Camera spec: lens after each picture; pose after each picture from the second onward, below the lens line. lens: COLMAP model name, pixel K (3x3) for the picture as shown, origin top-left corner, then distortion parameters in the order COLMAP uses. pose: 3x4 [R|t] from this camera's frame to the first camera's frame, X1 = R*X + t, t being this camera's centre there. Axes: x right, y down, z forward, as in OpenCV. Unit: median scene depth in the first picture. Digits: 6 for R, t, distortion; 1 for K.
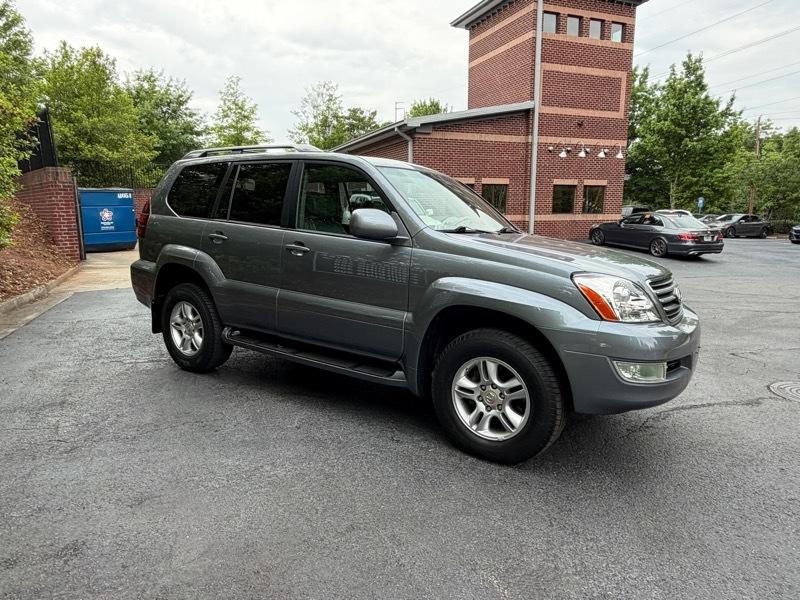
lens RADIAL K [[523.4, 0, 383.3], [0, 523.4, 304.5], [0, 0, 1]] dist [-0.000792, 0.001925]
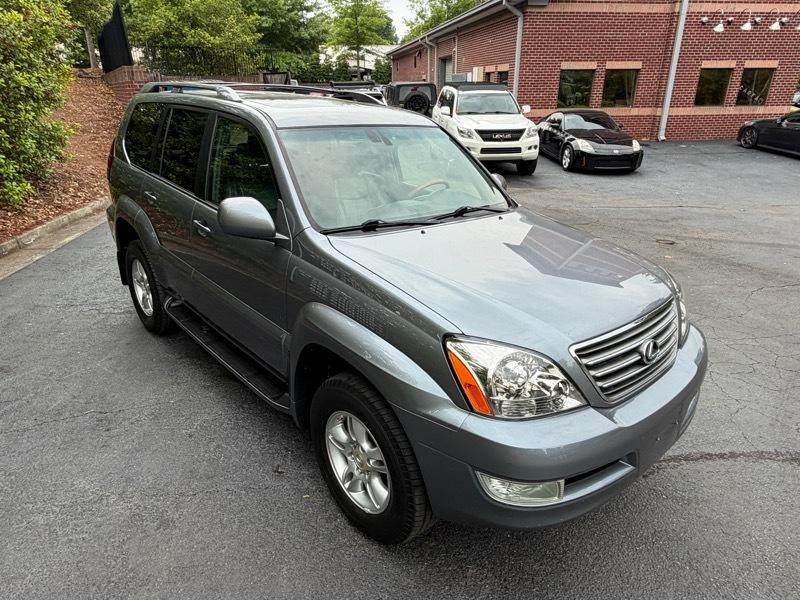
lens RADIAL K [[523.4, 0, 383.3], [0, 523.4, 304.5], [0, 0, 1]] dist [-0.000792, 0.001925]
pose [[0.972072, 0.084845, -0.218811, 0.057748], [-0.035944, 0.975185, 0.218453, -0.033285], [0.231916, -0.204487, 0.951000, 0.044201]]
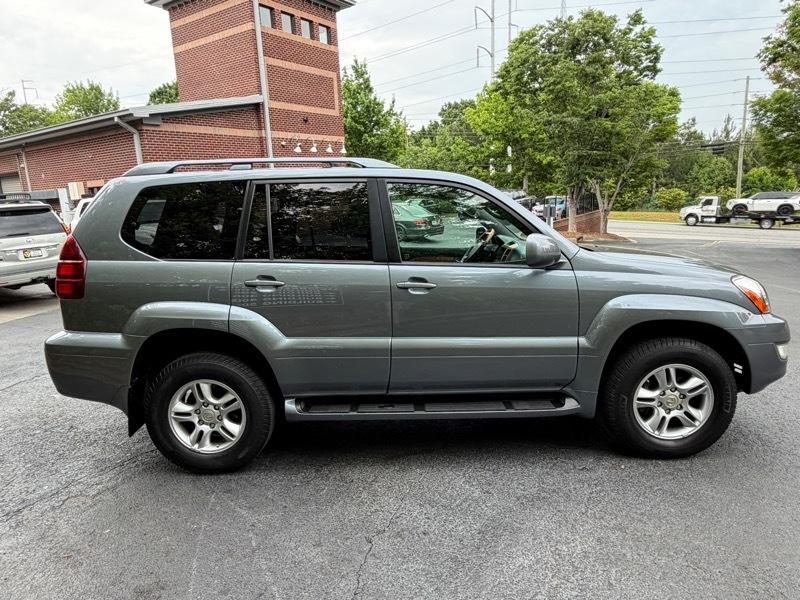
lens RADIAL K [[523.4, 0, 383.3], [0, 523.4, 304.5], [0, 0, 1]] dist [-0.000792, 0.001925]
pose [[0.822923, -0.158383, 0.545631, -0.122590], [0.149239, 0.986894, 0.061387, -0.025209], [-0.548202, 0.030912, 0.835774, 0.061400]]
